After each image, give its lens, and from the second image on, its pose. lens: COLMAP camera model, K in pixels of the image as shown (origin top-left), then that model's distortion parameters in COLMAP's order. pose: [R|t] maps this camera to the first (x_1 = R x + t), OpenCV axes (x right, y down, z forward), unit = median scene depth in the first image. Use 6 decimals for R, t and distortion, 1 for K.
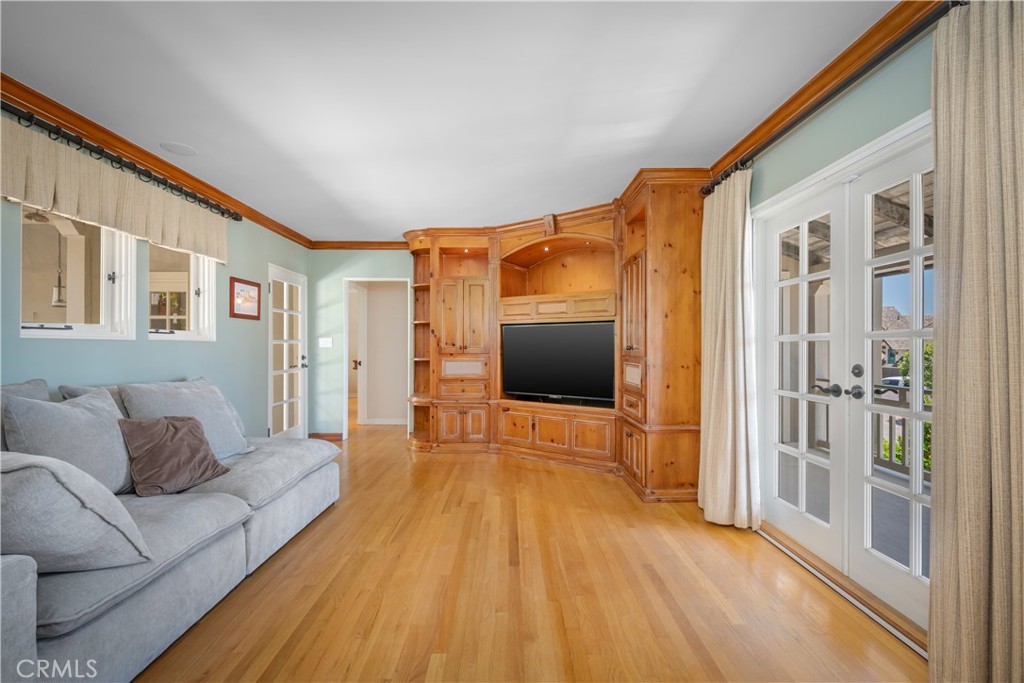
lens RADIAL K [[432.7, 0, 511.2], [0, 432.7, 342.1], [0, 0, 1]] dist [0.001168, 0.000151]
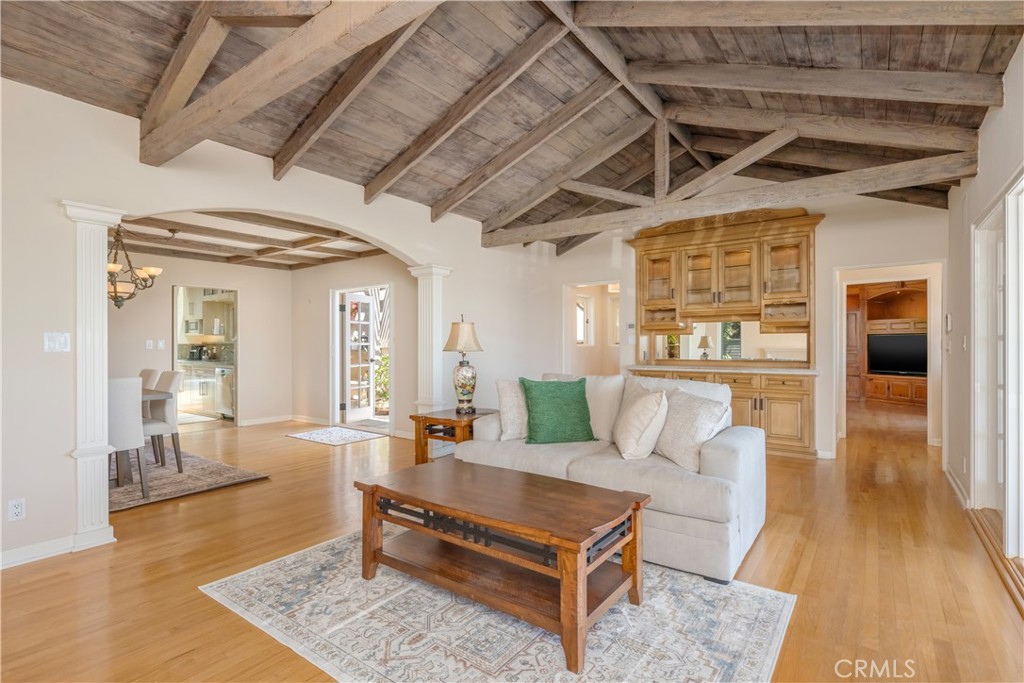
lens RADIAL K [[486.4, 0, 513.9], [0, 486.4, 344.7], [0, 0, 1]] dist [-0.001434, 0.000008]
pose [[0.791350, -0.001110, -0.611362, 0.053363], [0.001966, 0.999998, 0.000729, -0.001011], [0.611360, -0.001778, 0.791351, -1.664714]]
